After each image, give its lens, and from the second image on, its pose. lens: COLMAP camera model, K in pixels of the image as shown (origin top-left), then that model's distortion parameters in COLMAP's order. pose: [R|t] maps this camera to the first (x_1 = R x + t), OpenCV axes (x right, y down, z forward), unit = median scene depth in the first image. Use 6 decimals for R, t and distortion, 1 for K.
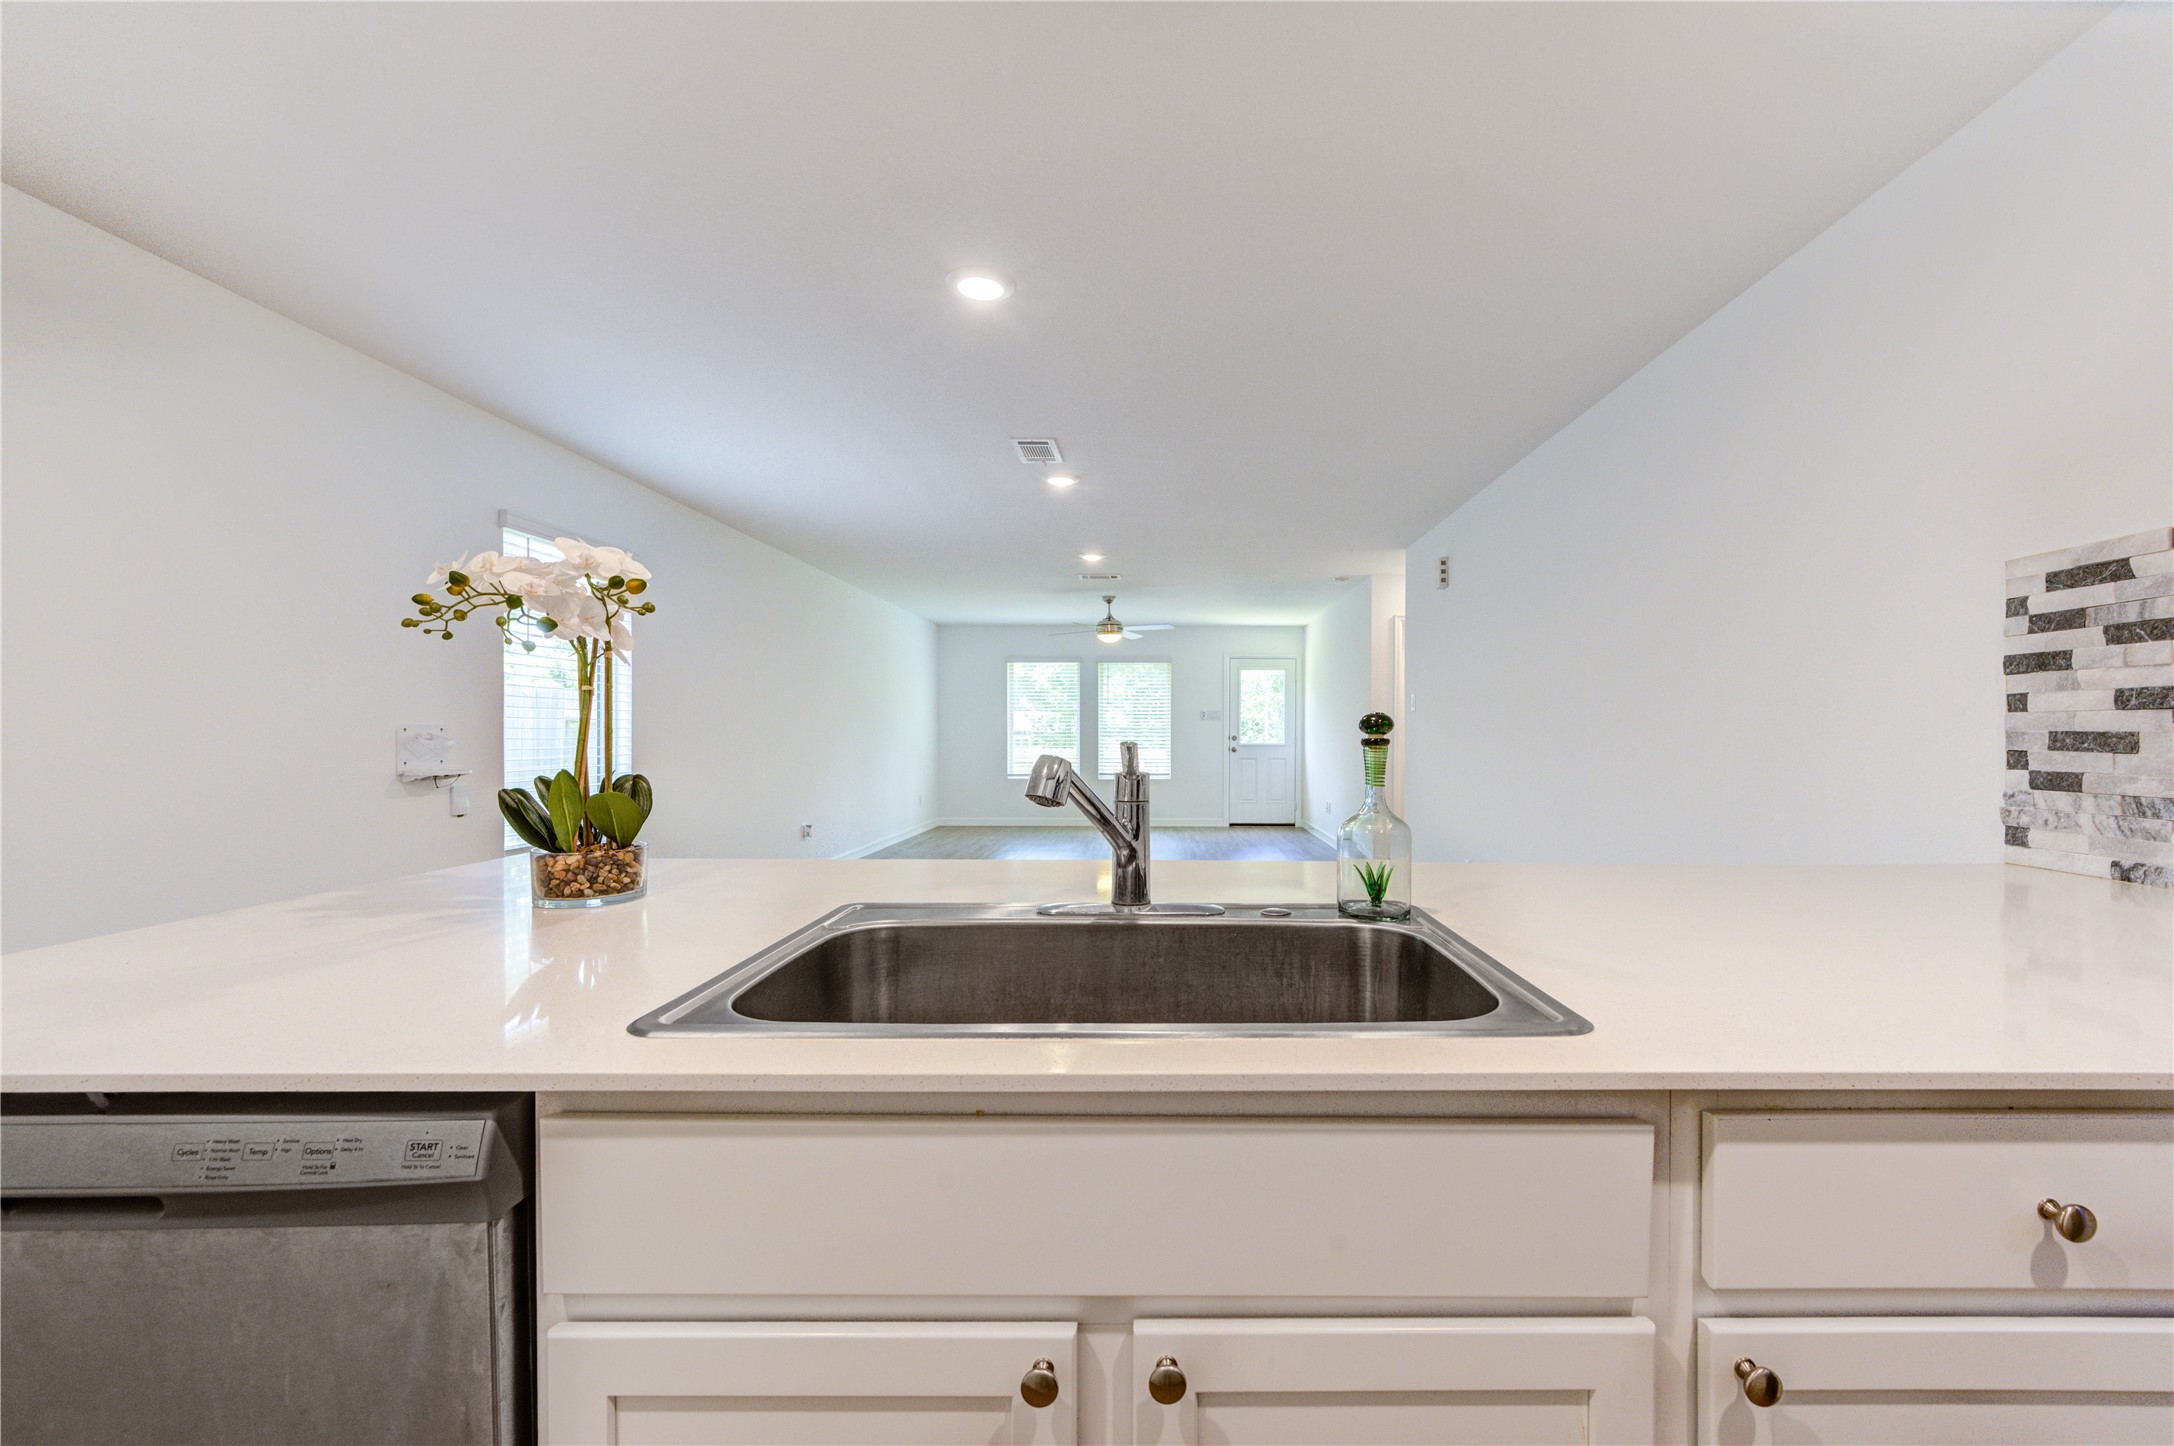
lens RADIAL K [[877.8, 0, 1157.5], [0, 877.8, 740.2], [0, 0, 1]] dist [0.000892, -0.000195]
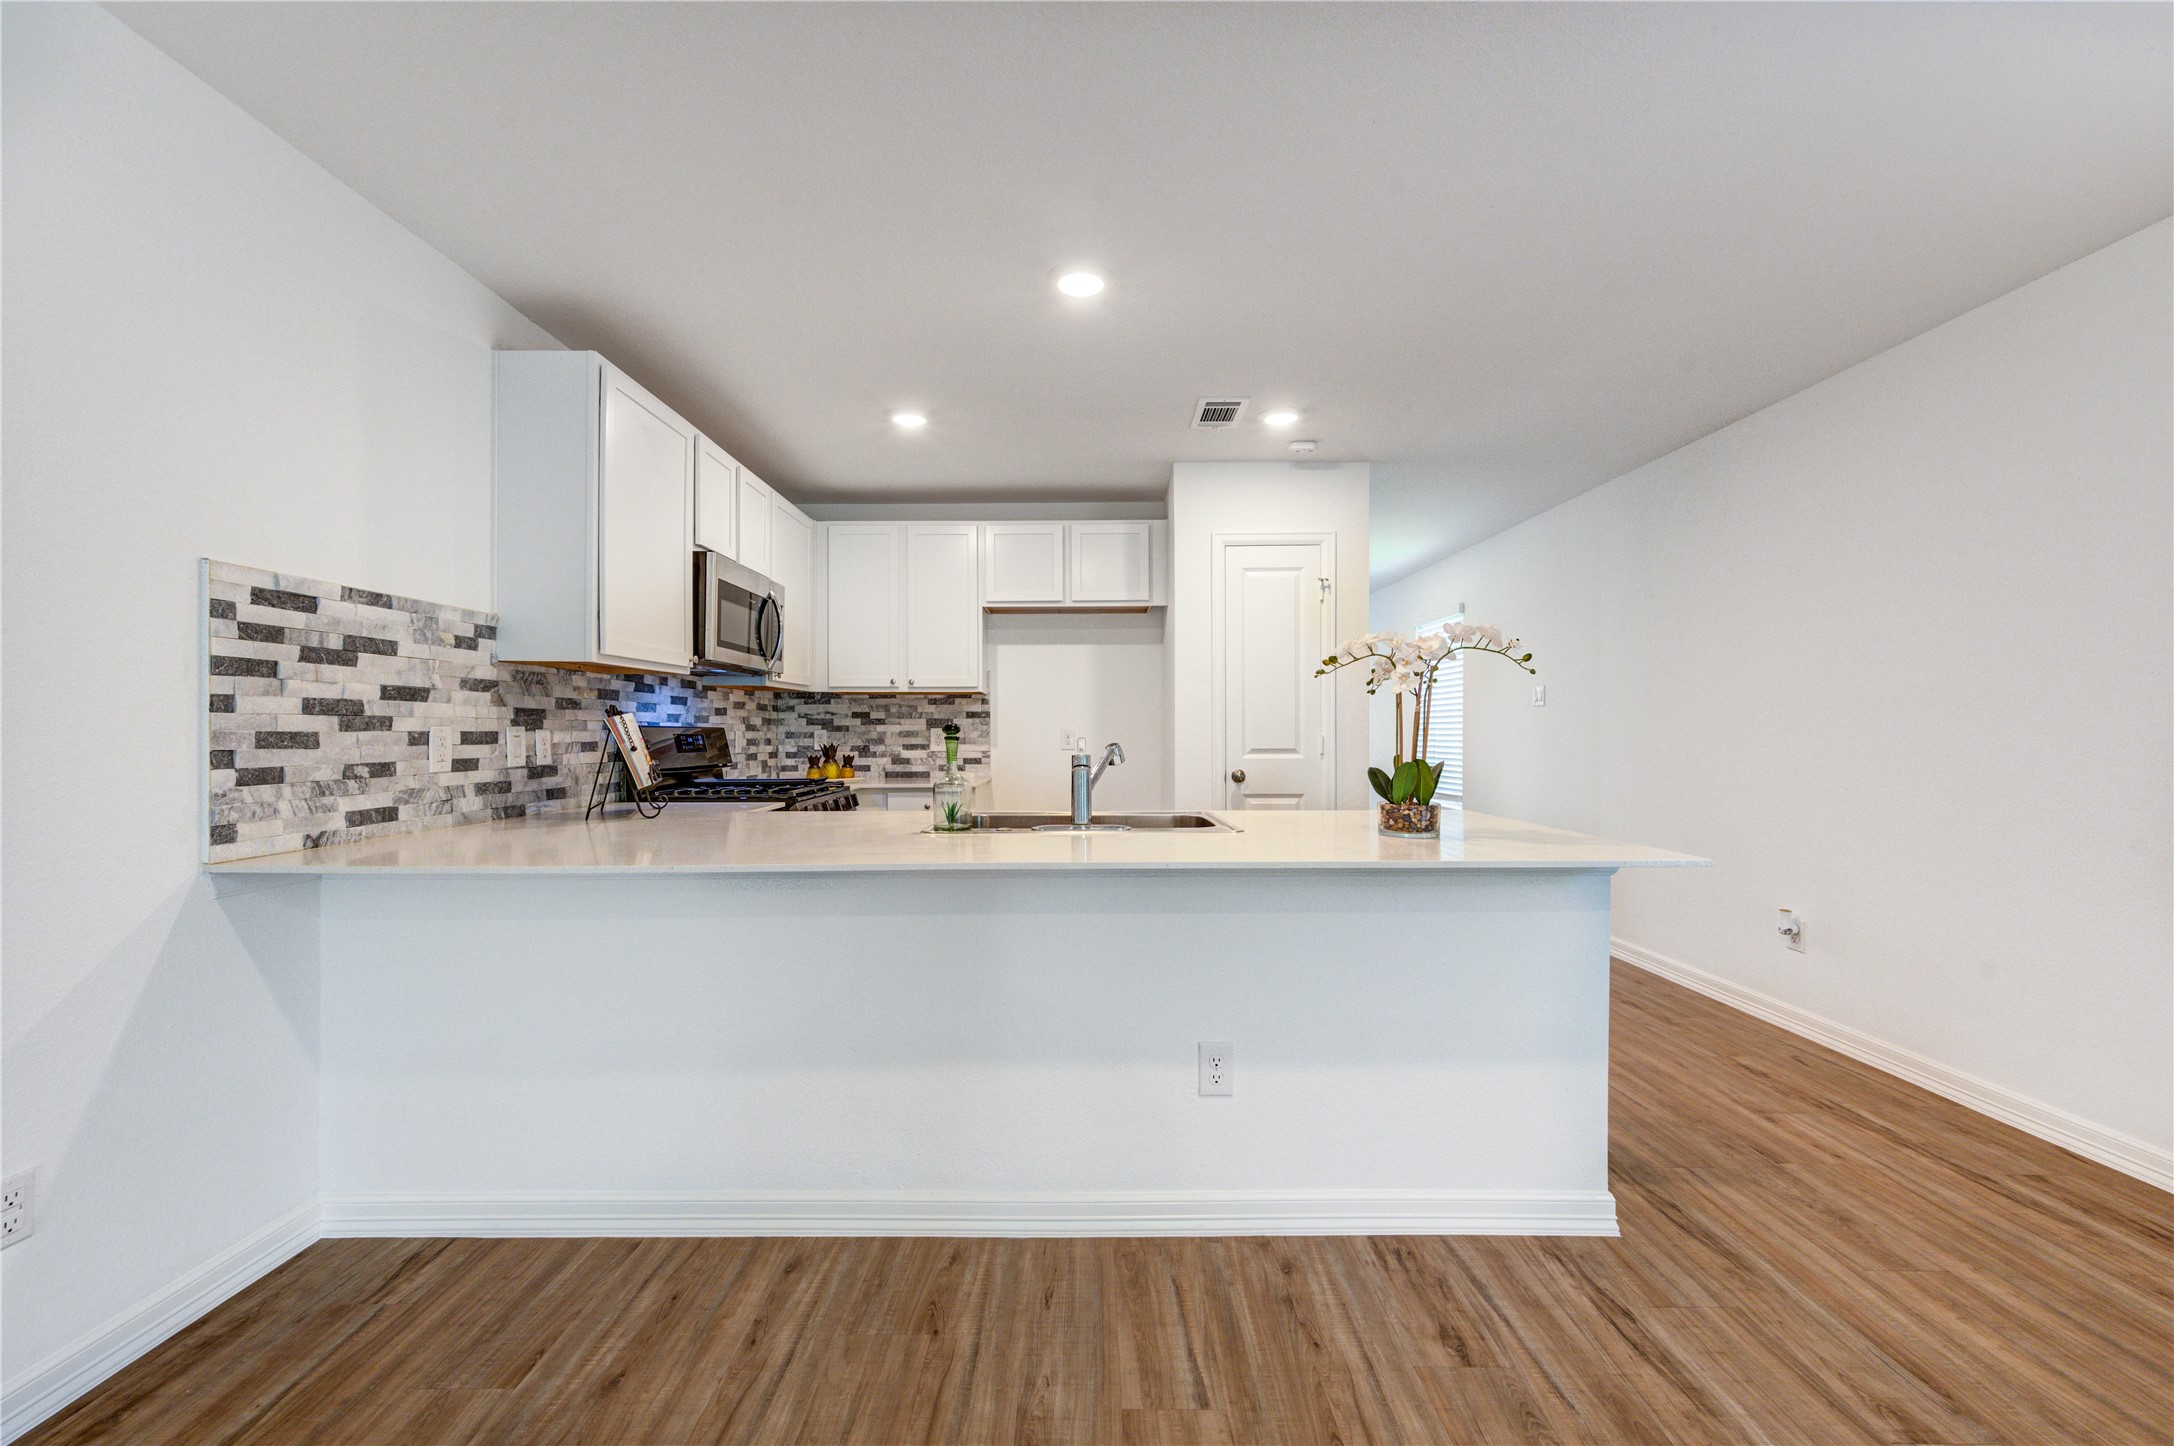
lens RADIAL K [[849.8, 0, 1090.9], [0, 849.8, 737.0], [0, 0, 1]] dist [0.001474, -0.000200]
pose [[-0.999995, -0.002158, -0.002516, -0.030817], [-0.002201, 0.999847, 0.017345, -0.025444], [0.002478, 0.017350, -0.999846, 2.193081]]
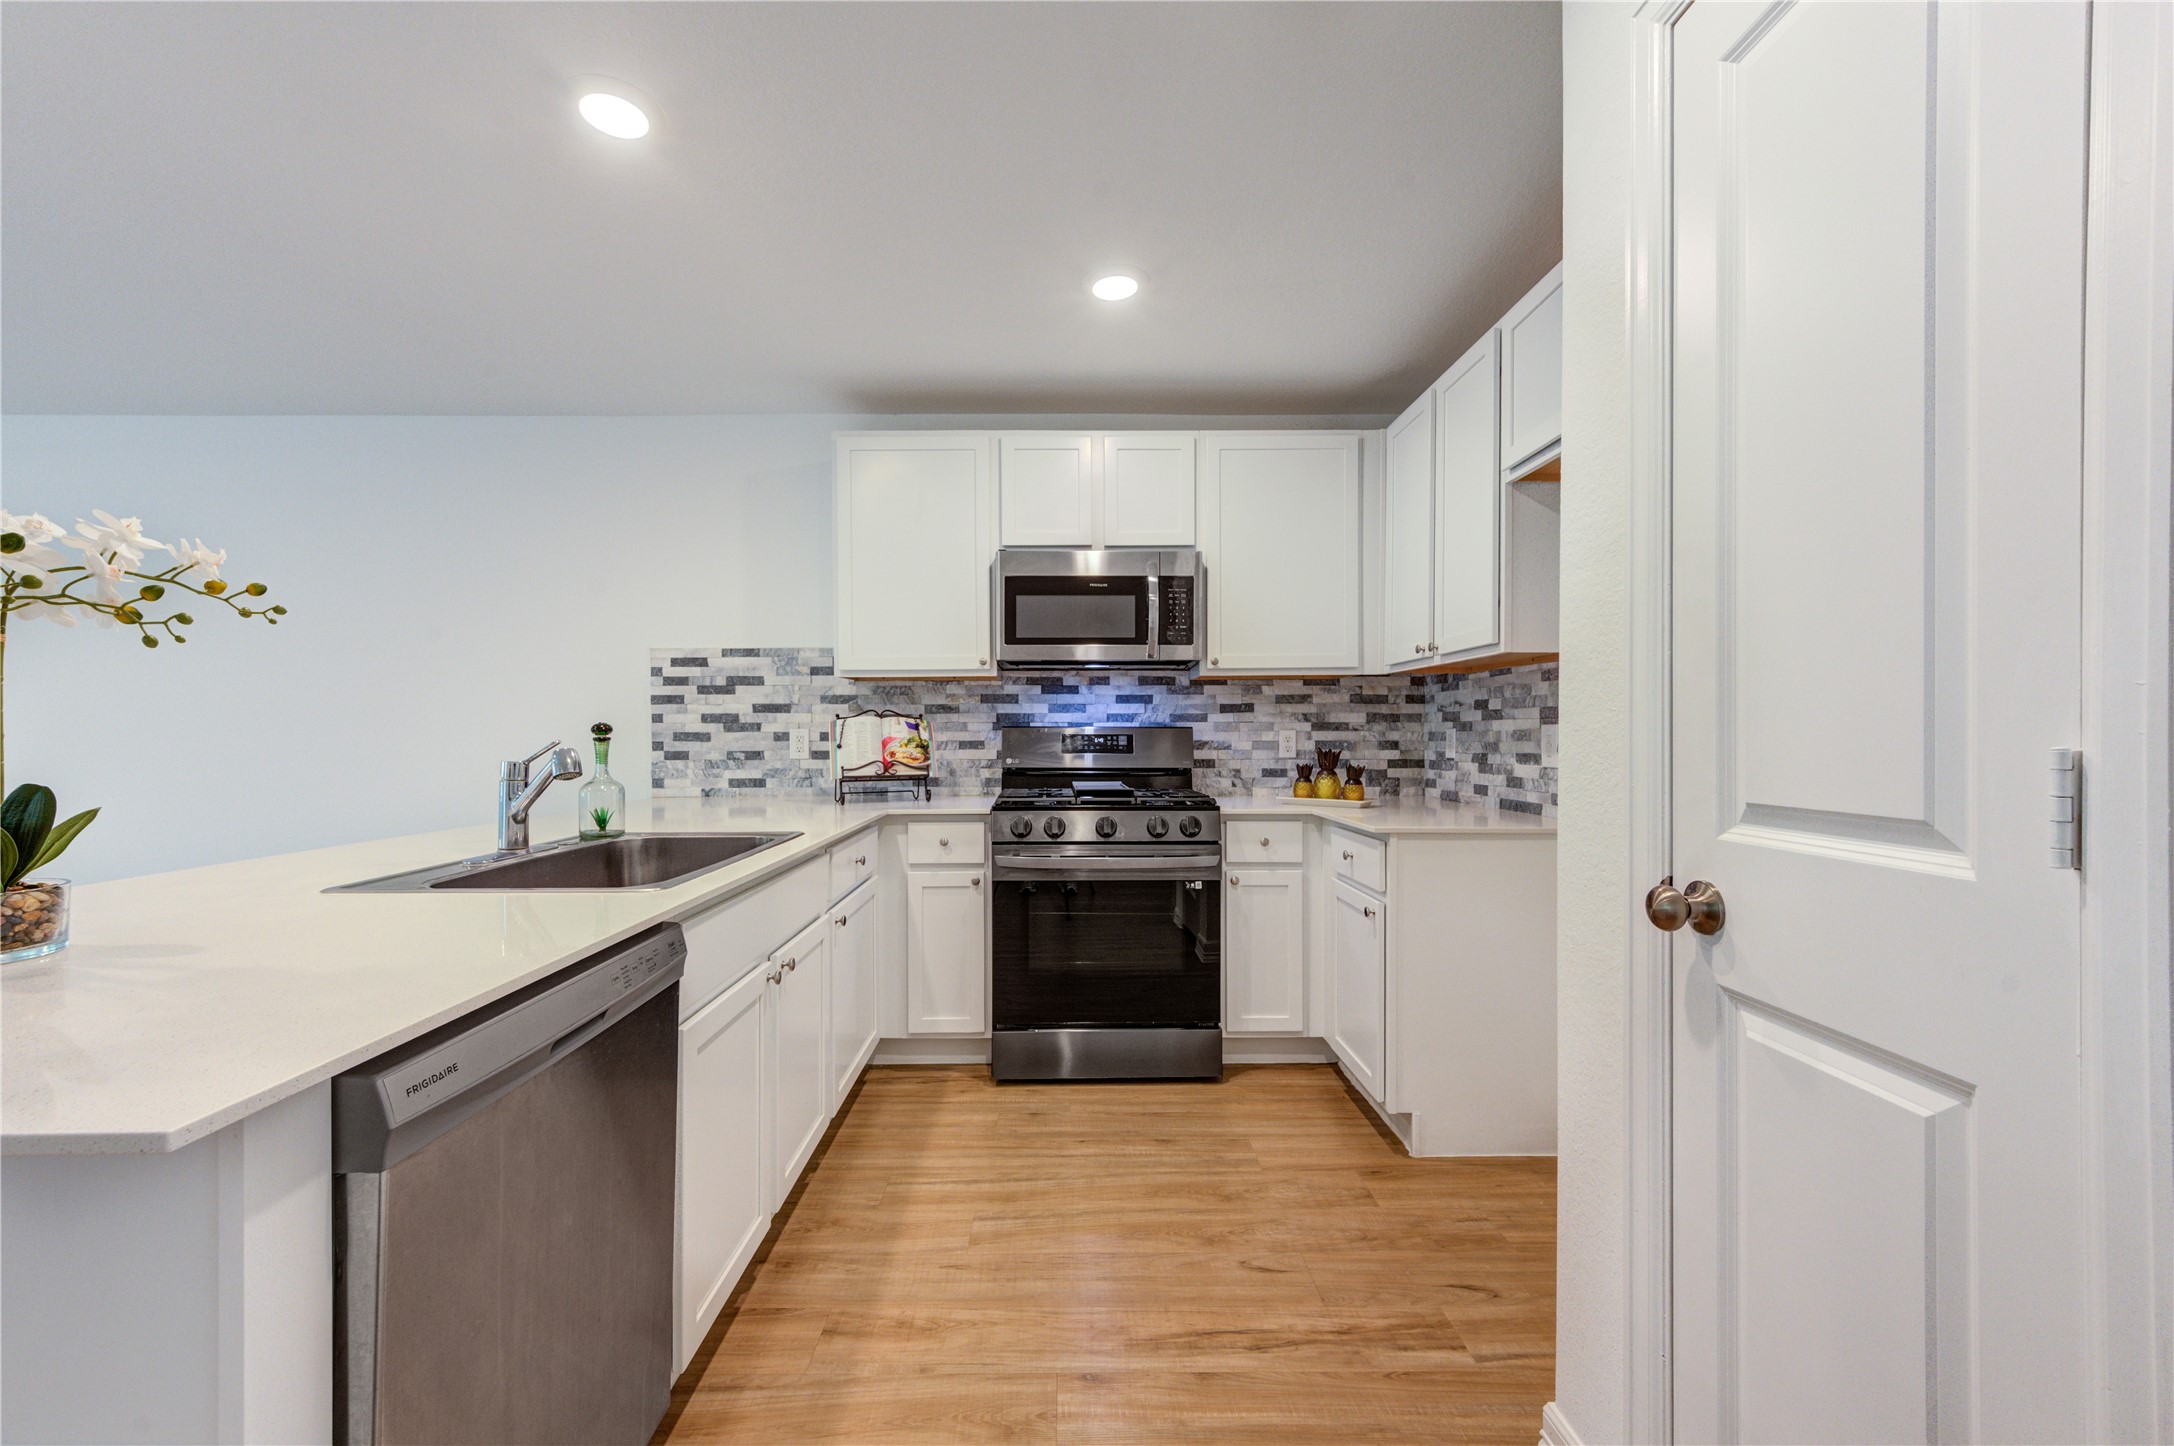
lens RADIAL K [[867.0, 0, 1075.3], [0, 867.0, 735.3], [0, 0, 1]] dist [0.001821, -0.000023]
pose [[-0.009378, -0.006232, 0.999937, -1.170586], [0.012298, 0.999904, 0.006348, -0.004348], [-0.999880, 0.012357, -0.009300, 0.044466]]
